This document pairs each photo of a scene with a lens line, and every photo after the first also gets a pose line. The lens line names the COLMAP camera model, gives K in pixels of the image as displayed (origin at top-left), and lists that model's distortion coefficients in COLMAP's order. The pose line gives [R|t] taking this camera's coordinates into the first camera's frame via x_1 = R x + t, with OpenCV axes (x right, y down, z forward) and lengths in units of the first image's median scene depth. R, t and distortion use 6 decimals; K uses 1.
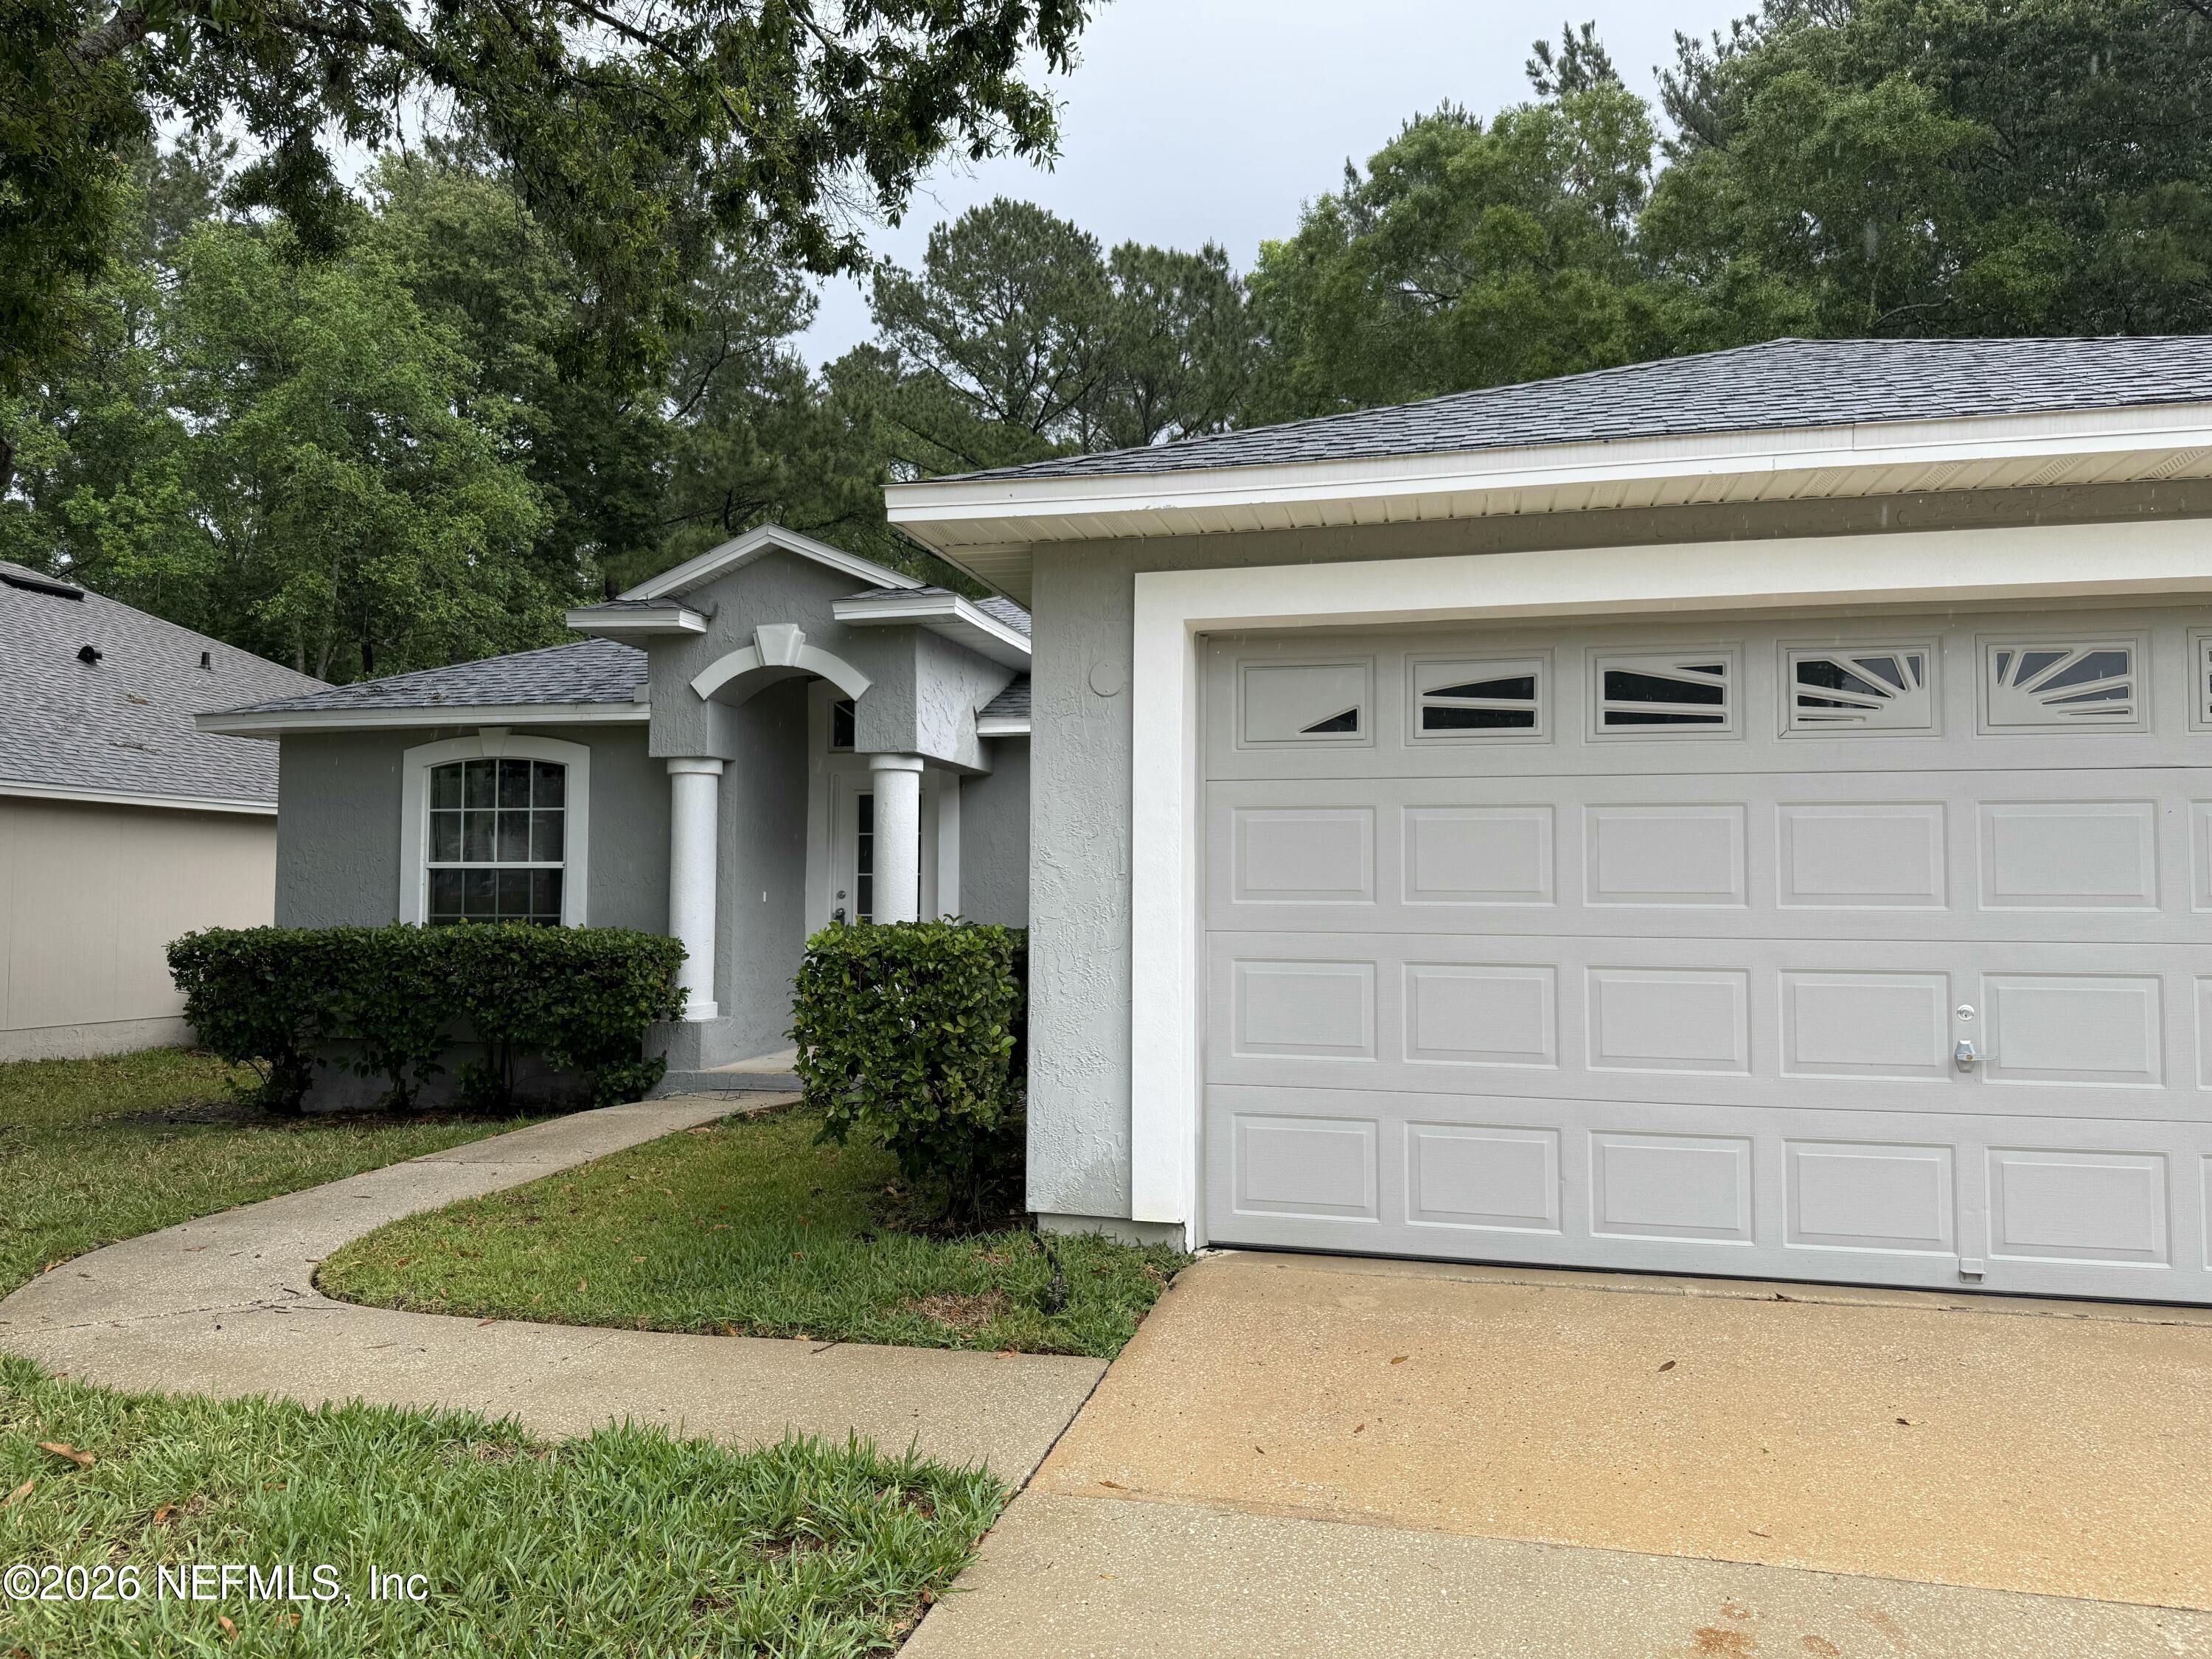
lens RADIAL K [[1543.6, 0, 1111.6], [0, 1543.6, 822.2], [0, 0, 1]] dist [0.058016, -0.059338]
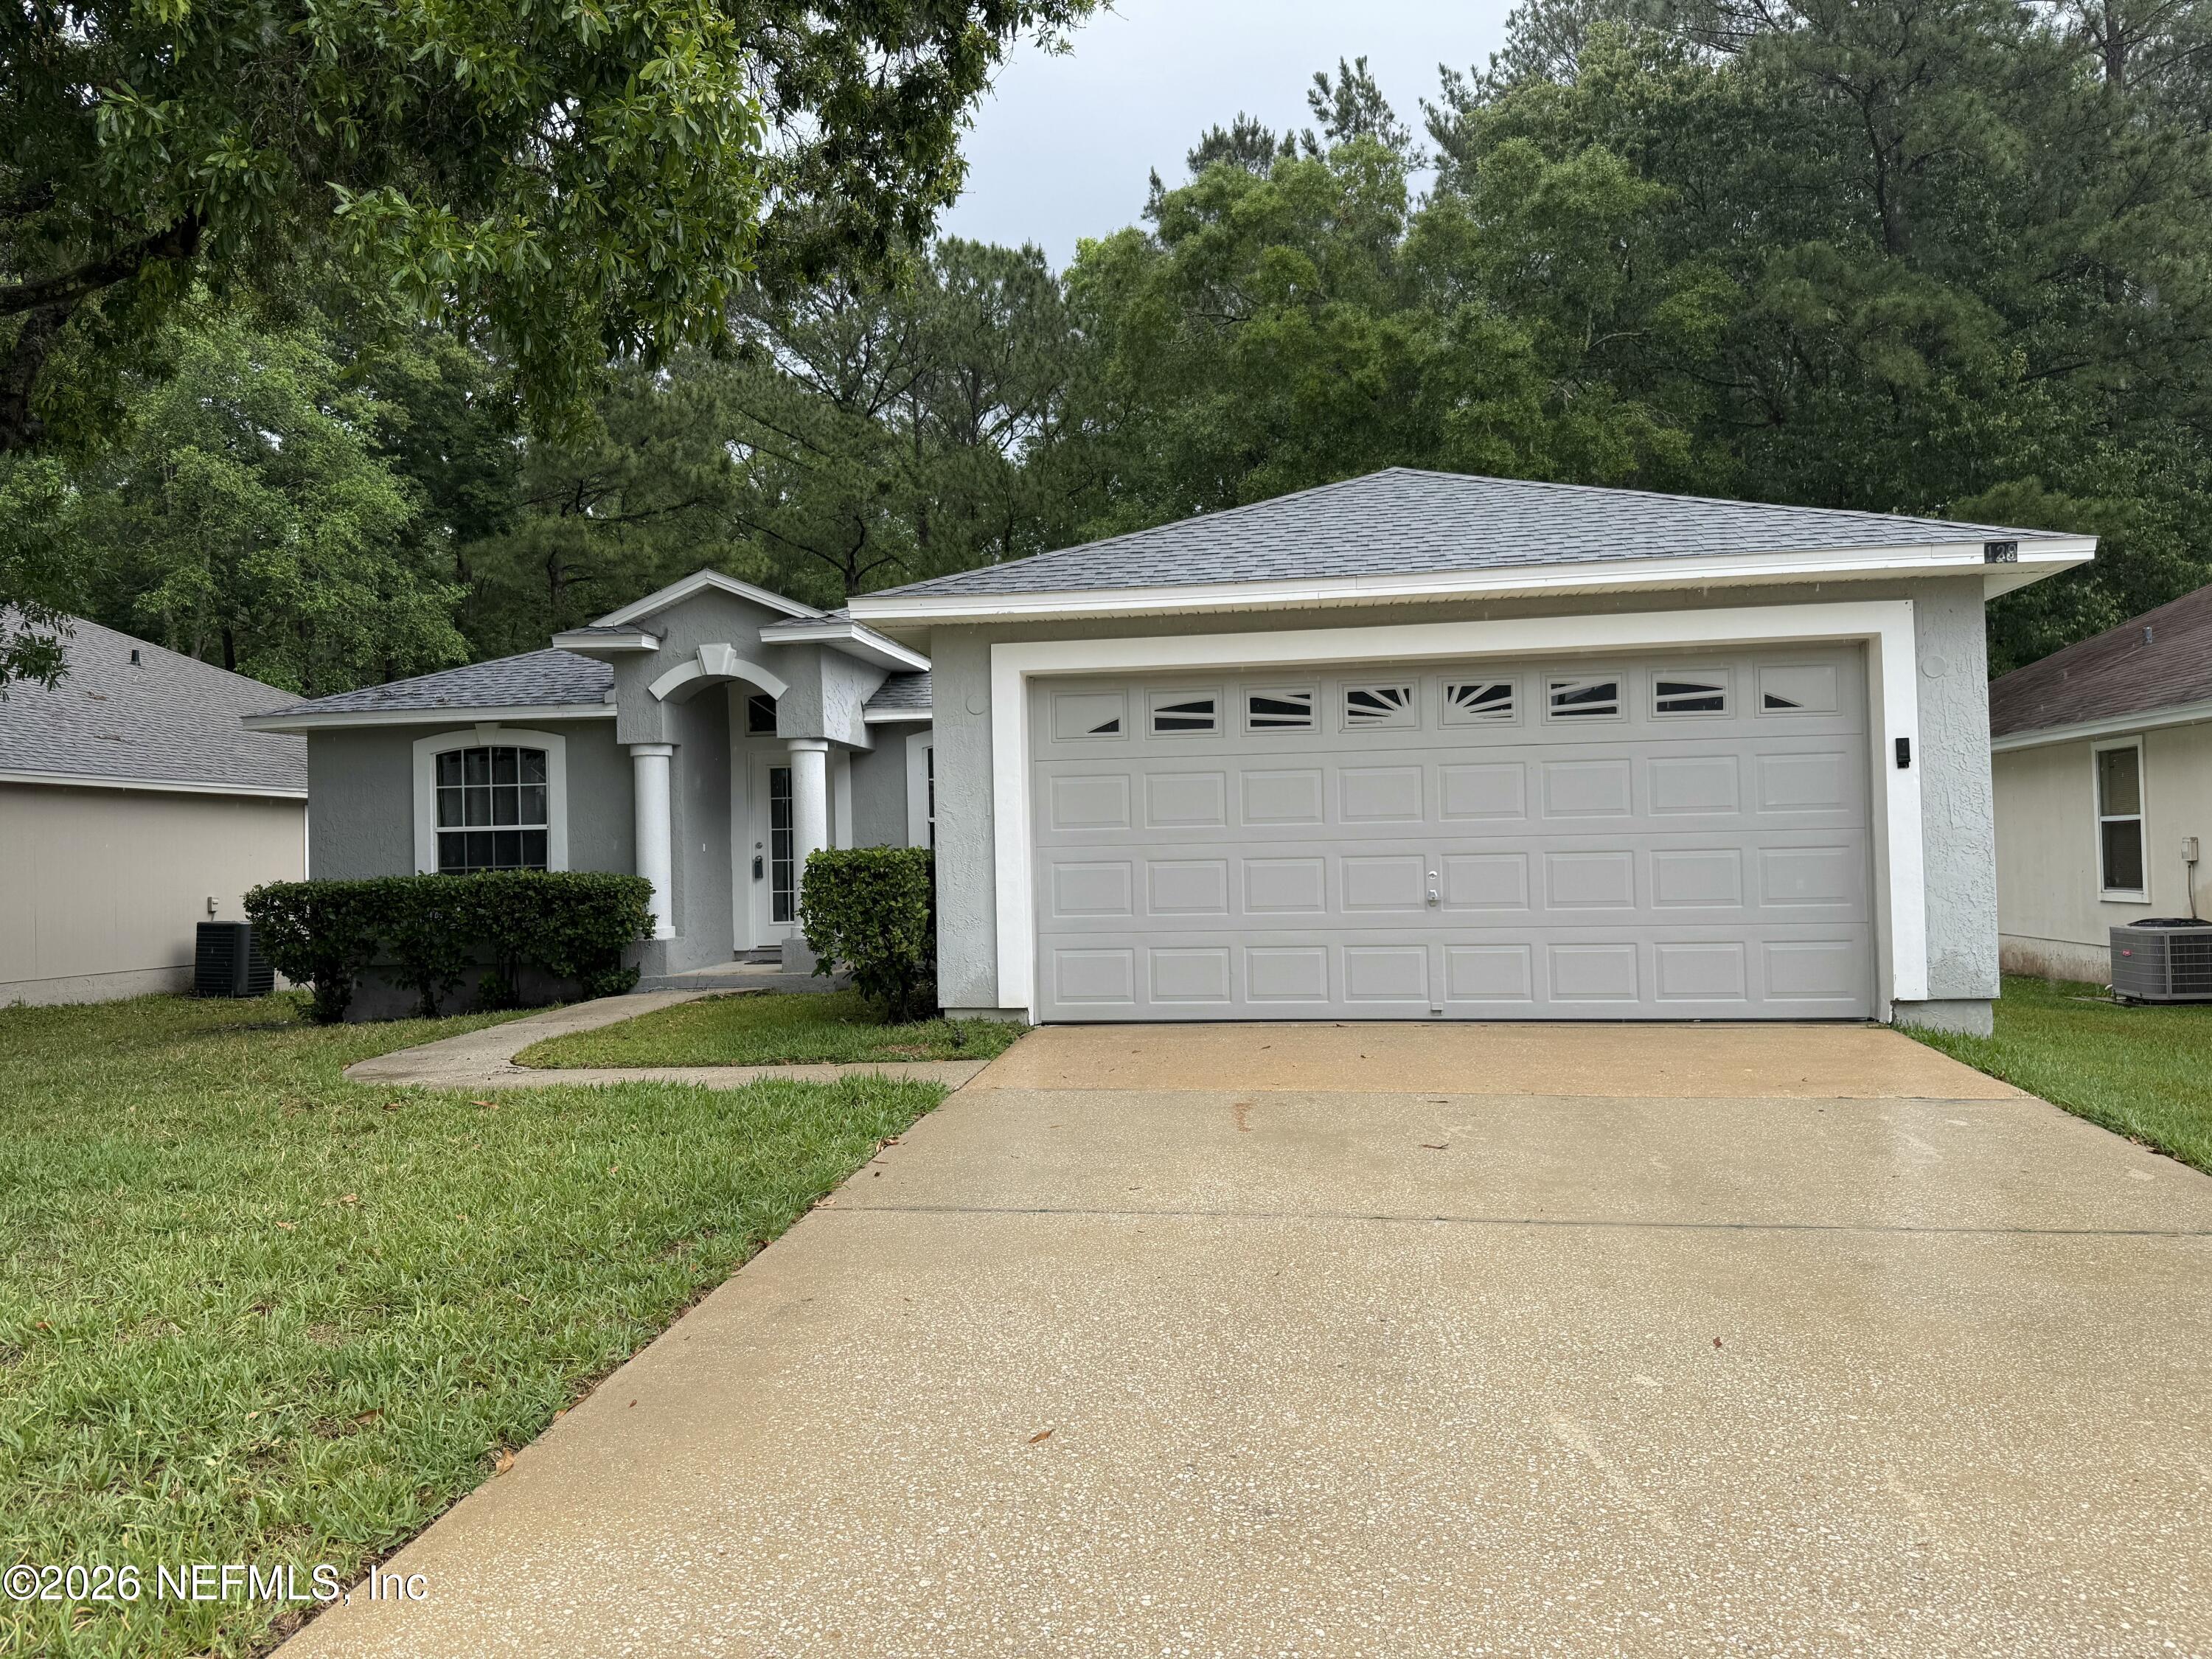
lens RADIAL K [[1543.6, 0, 1111.6], [0, 1543.6, 822.2], [0, 0, 1]] dist [0.058016, -0.059338]
pose [[0.993975, -0.025604, 0.106574, -0.018363], [0.022770, 0.999356, 0.027725, -0.001968], [-0.107215, -0.025132, 0.993918, -0.344765]]
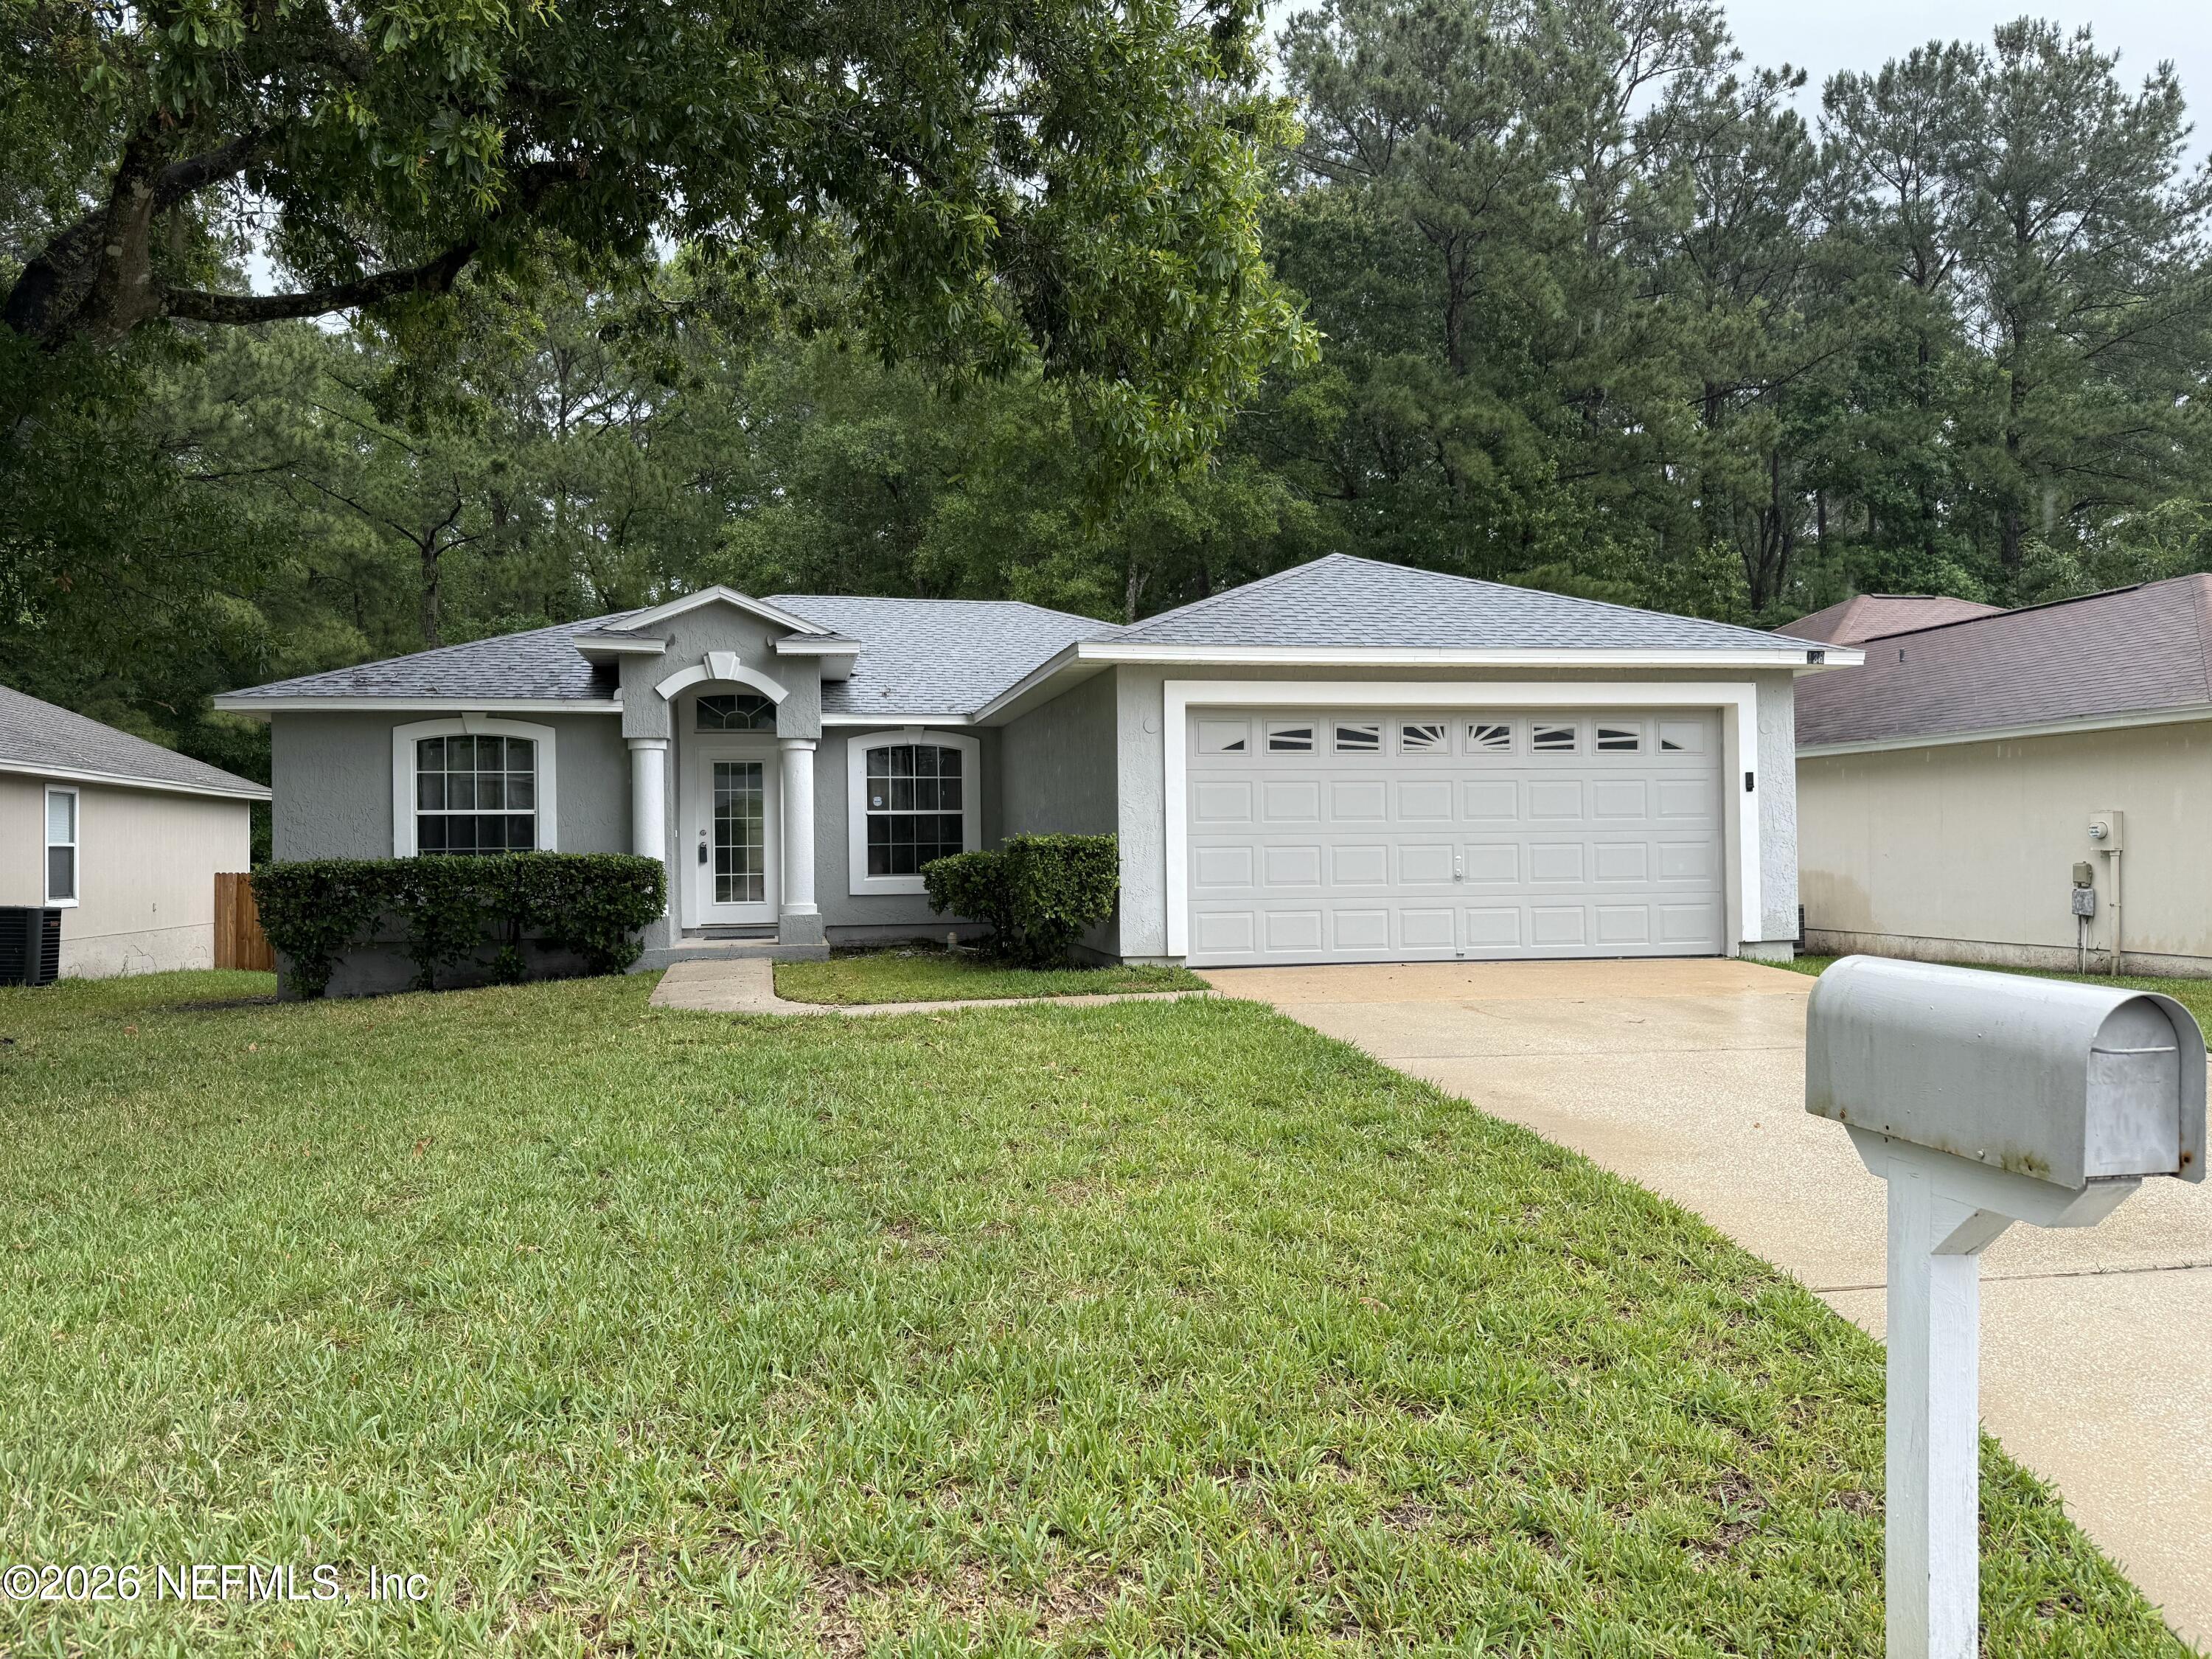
lens RADIAL K [[1534.9, 0, 1098.2], [0, 1534.9, 840.3], [0, 0, 1]] dist [0.087563, -0.161451]
pose [[0.903338, -0.013235, 0.428725, -0.478520], [-0.005138, 0.999118, 0.041671, -0.007759], [-0.428898, -0.039846, 0.902474, -0.470378]]
